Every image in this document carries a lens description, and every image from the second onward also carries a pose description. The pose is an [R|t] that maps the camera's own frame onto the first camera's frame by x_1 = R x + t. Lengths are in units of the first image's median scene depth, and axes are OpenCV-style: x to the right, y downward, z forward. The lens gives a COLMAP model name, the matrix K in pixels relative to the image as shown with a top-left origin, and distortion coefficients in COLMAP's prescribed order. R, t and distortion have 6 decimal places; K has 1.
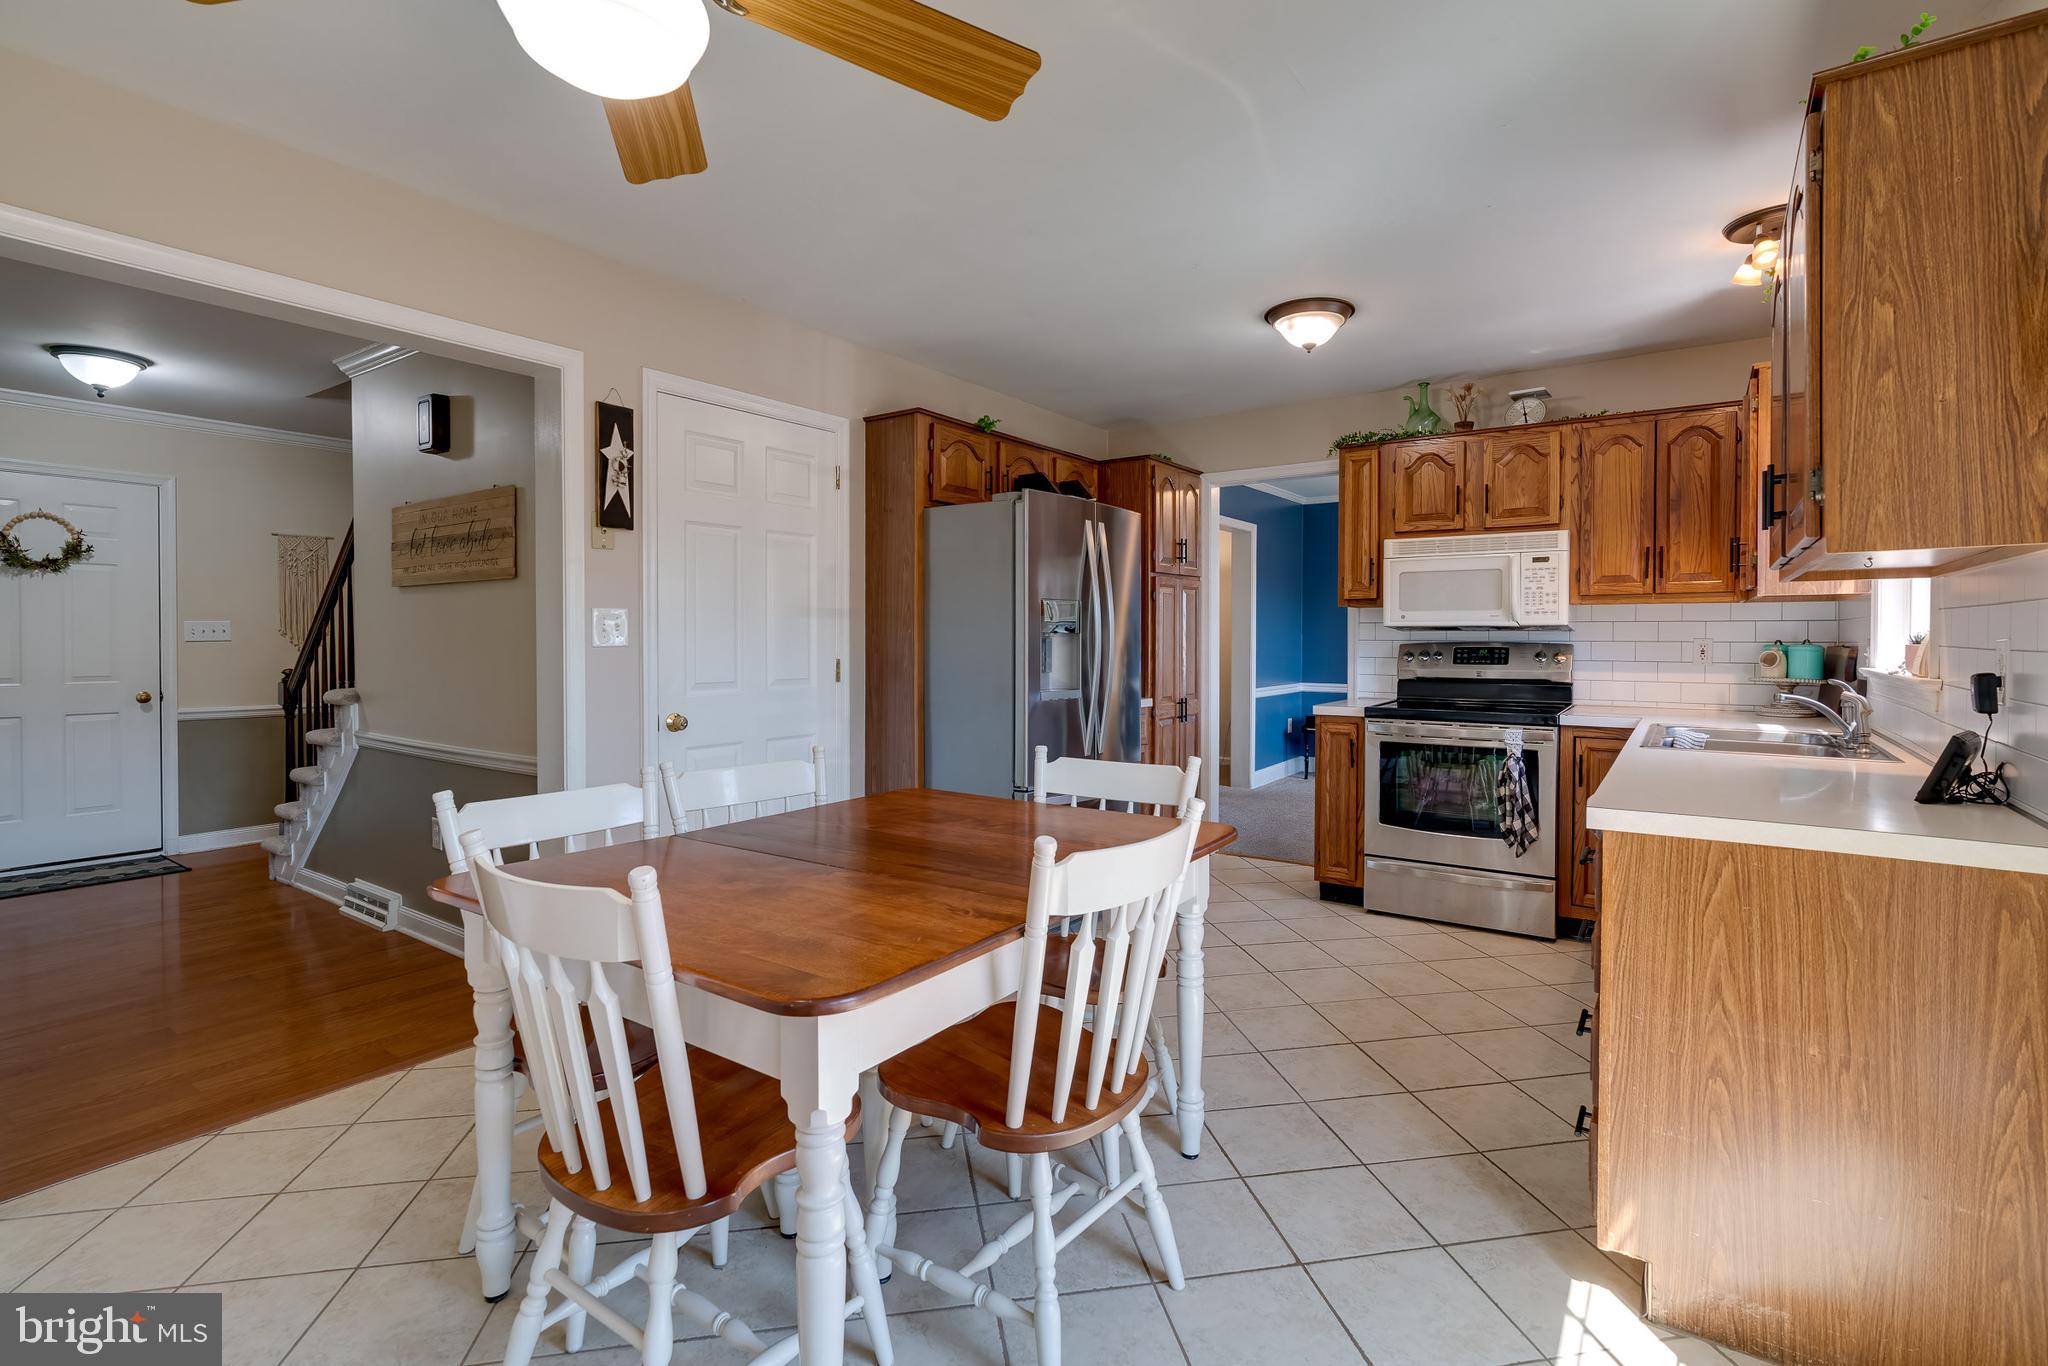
lens RADIAL K [[948.5, 0, 1026.3], [0, 948.5, 643.3], [0, 0, 1]] dist [0.000429, 0.000142]
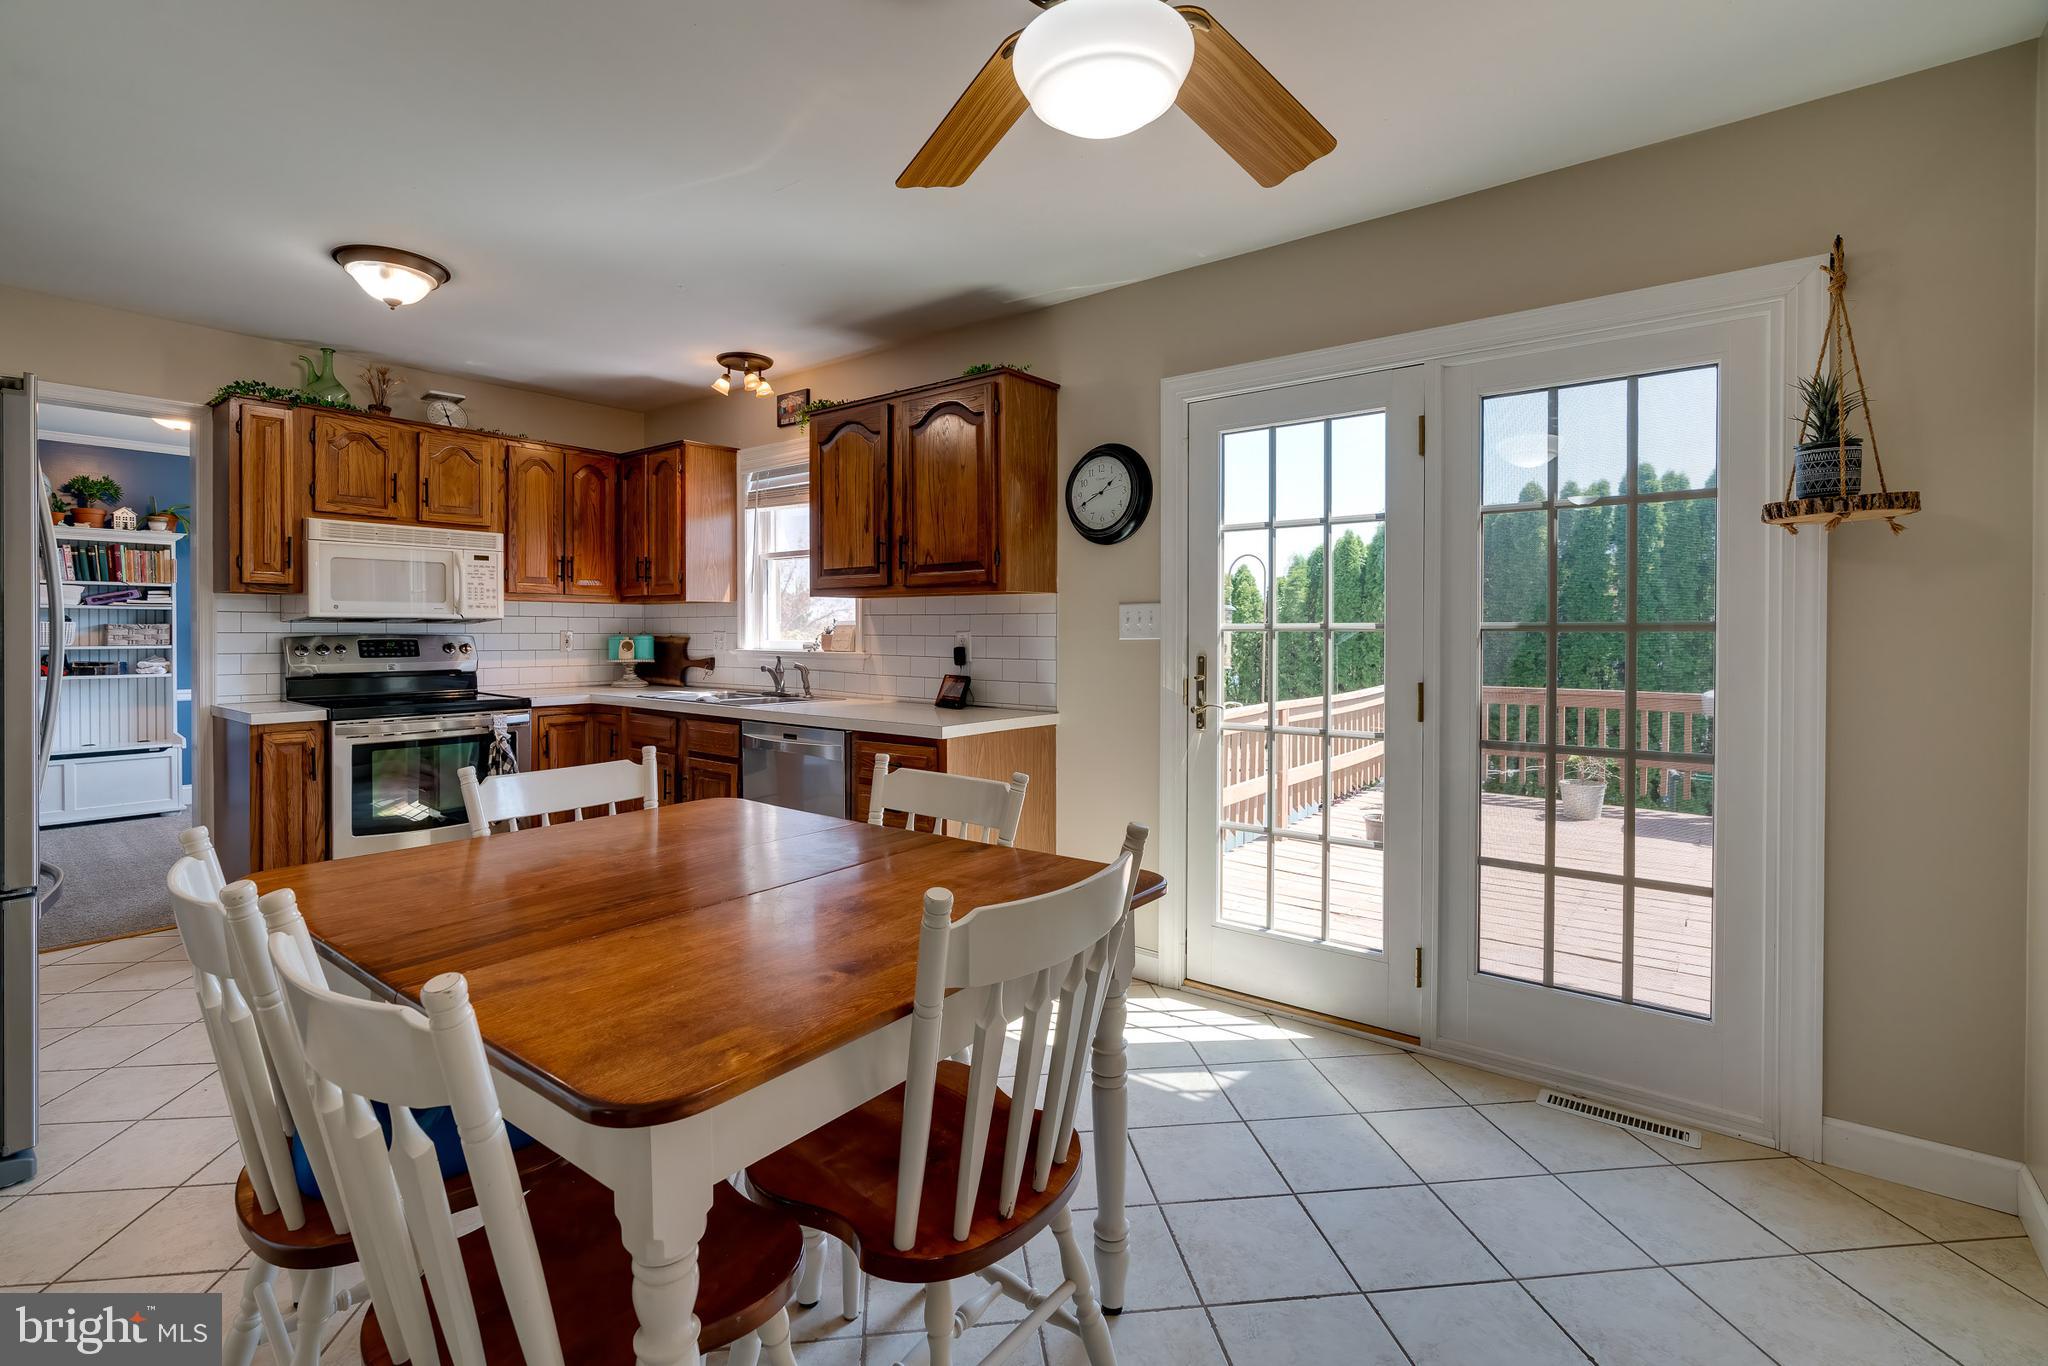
lens RADIAL K [[935.0, 0, 1015.0], [0, 935.0, 635.0], [0, 0, 1]] dist [-0.001721, -0.000196]
pose [[0.058884, -0.005950, 0.998247, -0.485864], [0.006456, 0.999964, 0.005579, -0.002223], [-0.998244, 0.006116, 0.058920, 0.328091]]
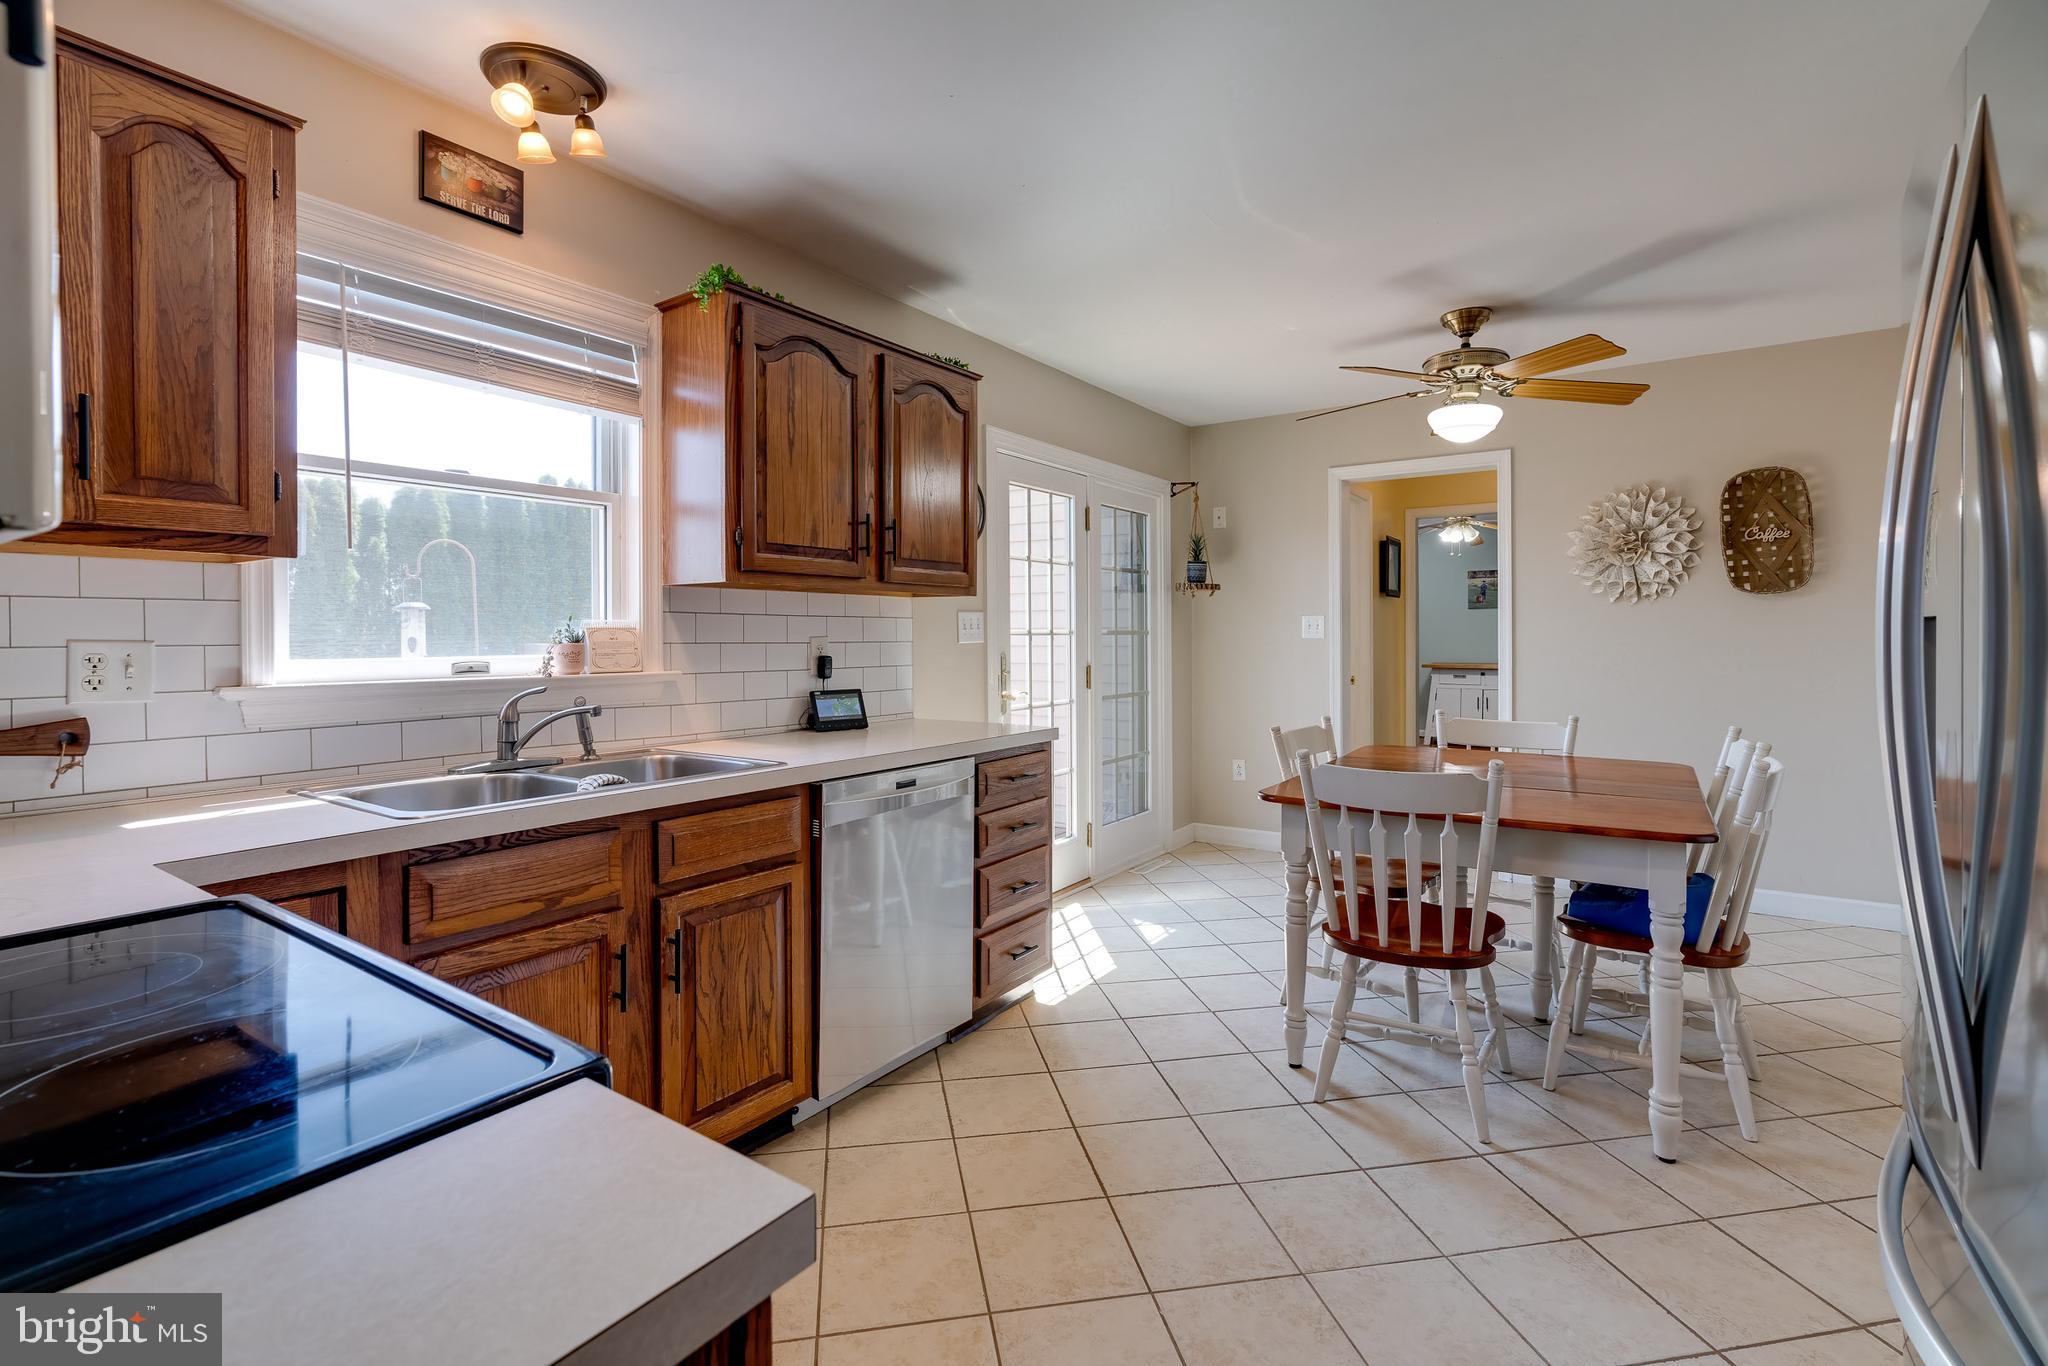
lens RADIAL K [[935.0, 0, 1015.0], [0, 935.0, 635.0], [0, 0, 1]] dist [-0.001721, -0.000196]
pose [[-0.999900, 0.000287, -0.014116, 0.297073], [0.000177, 0.999970, 0.007752, -0.008509], [0.014118, 0.007749, -0.999870, 1.199898]]
